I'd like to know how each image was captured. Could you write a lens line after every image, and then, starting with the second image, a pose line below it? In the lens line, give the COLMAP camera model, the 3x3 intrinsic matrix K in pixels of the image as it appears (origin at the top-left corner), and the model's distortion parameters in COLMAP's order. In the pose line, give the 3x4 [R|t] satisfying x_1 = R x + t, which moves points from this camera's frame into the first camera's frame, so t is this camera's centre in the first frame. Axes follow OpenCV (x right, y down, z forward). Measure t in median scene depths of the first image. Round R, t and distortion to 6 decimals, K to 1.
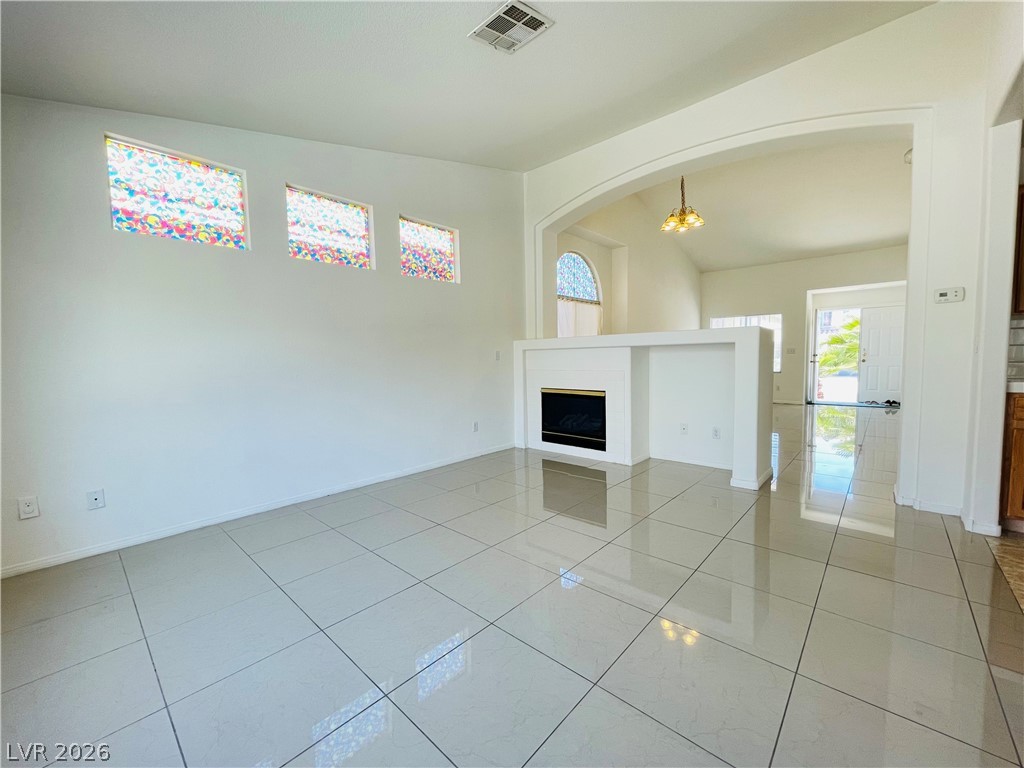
lens RADIAL K [[417.1, 0, 511.9], [0, 417.1, 387.2], [0, 0, 1]] dist [-0.000200, 0.000177]
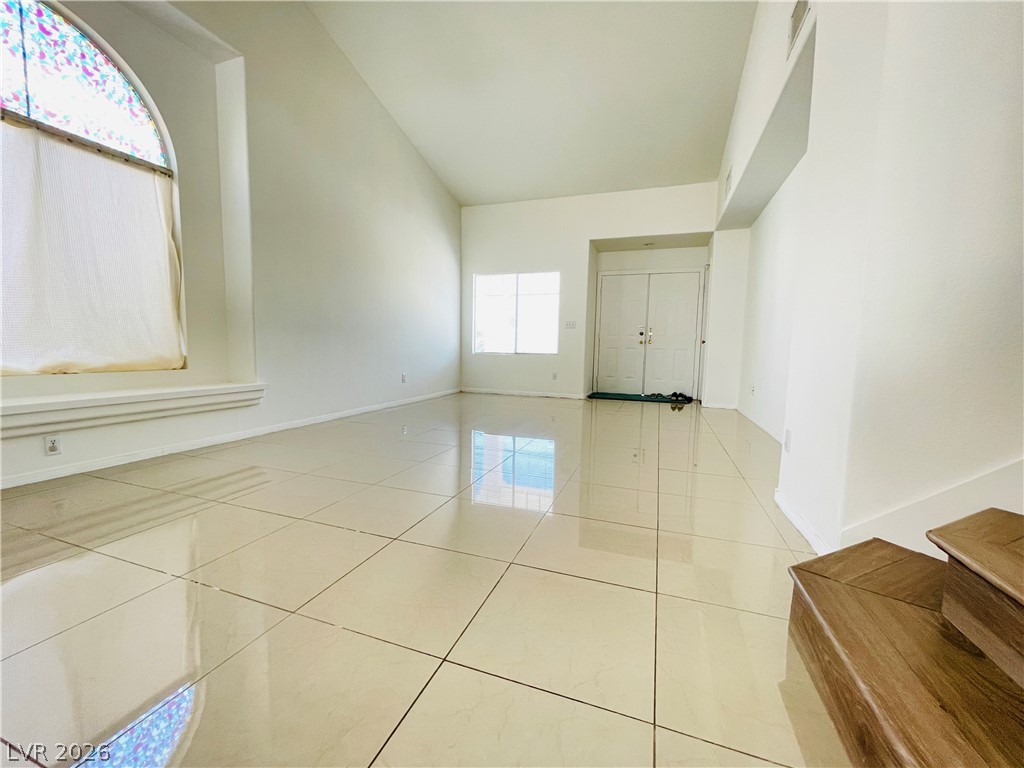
lens RADIAL K [[417.1, 0, 511.9], [0, 417.1, 387.2], [0, 0, 1]] dist [-0.000200, 0.000177]
pose [[0.923457, 0.000495, 0.383702, 0.525409], [-0.008064, 0.999803, 0.018116, 0.015187], [-0.383618, -0.019823, 0.923279, 0.648887]]
